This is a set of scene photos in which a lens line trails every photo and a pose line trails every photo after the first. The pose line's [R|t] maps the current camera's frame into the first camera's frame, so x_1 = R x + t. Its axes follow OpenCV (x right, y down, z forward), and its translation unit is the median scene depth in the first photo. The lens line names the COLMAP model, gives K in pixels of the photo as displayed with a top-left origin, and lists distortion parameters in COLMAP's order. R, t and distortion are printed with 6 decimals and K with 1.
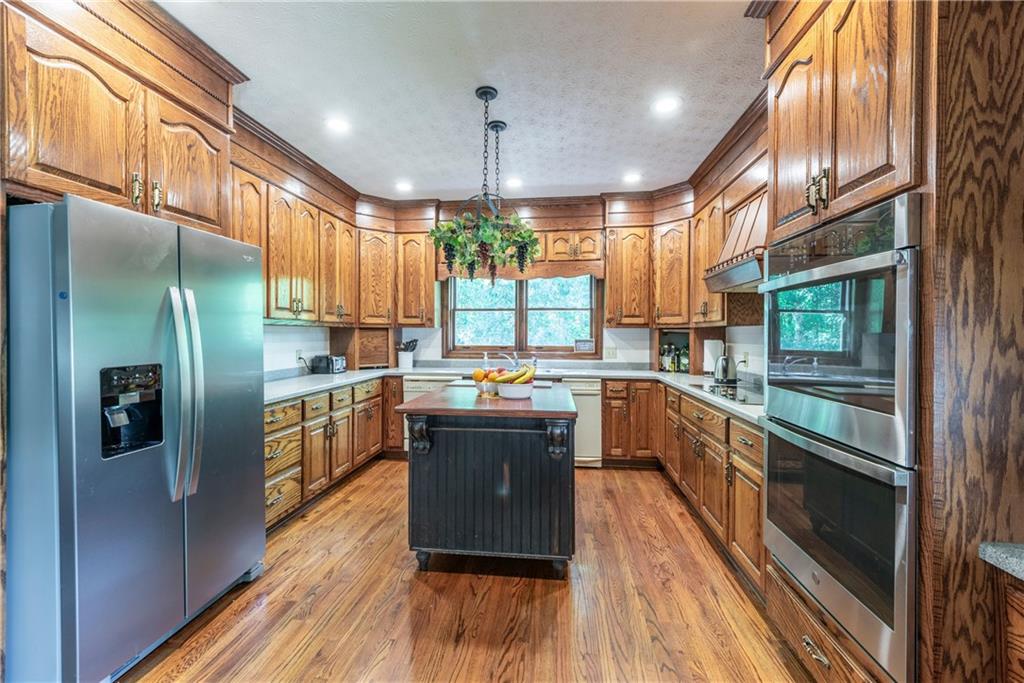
lens RADIAL K [[488.3, 0, 467.9], [0, 488.3, 337.1], [0, 0, 1]] dist [0.019482, -0.002731]
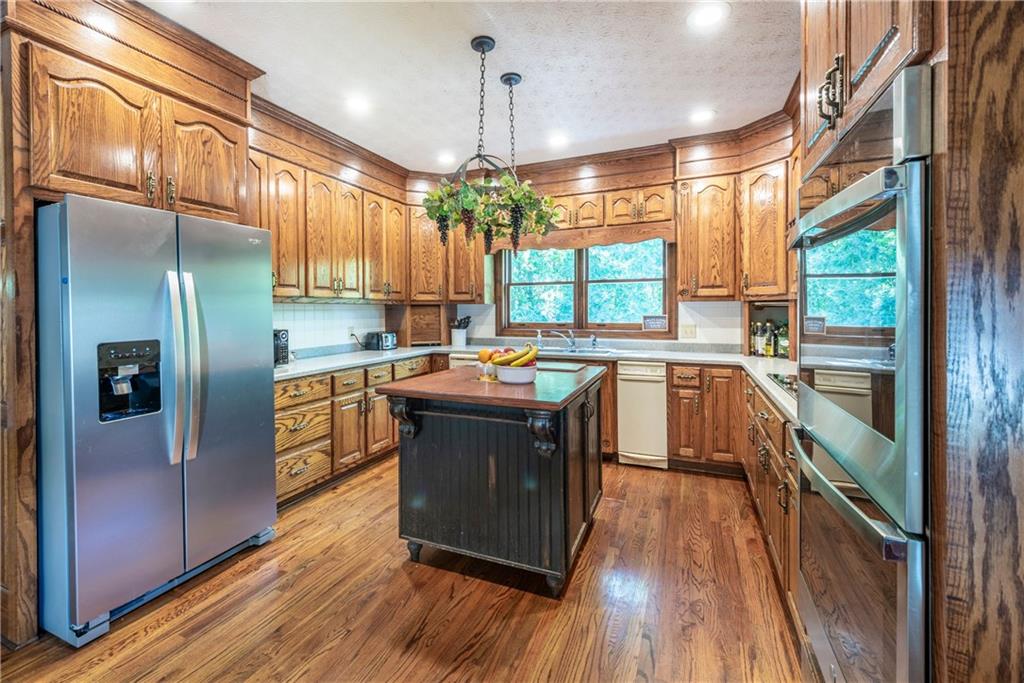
lens RADIAL K [[488.3, 0, 436.4], [0, 488.3, 314.3], [0, 0, 1]] dist [0.019482, -0.002731]
pose [[0.944885, -0.005412, -0.327357, 0.250547], [0.006122, 0.999981, 0.001138, -0.000610], [0.327344, -0.003079, 0.944900, 0.116069]]
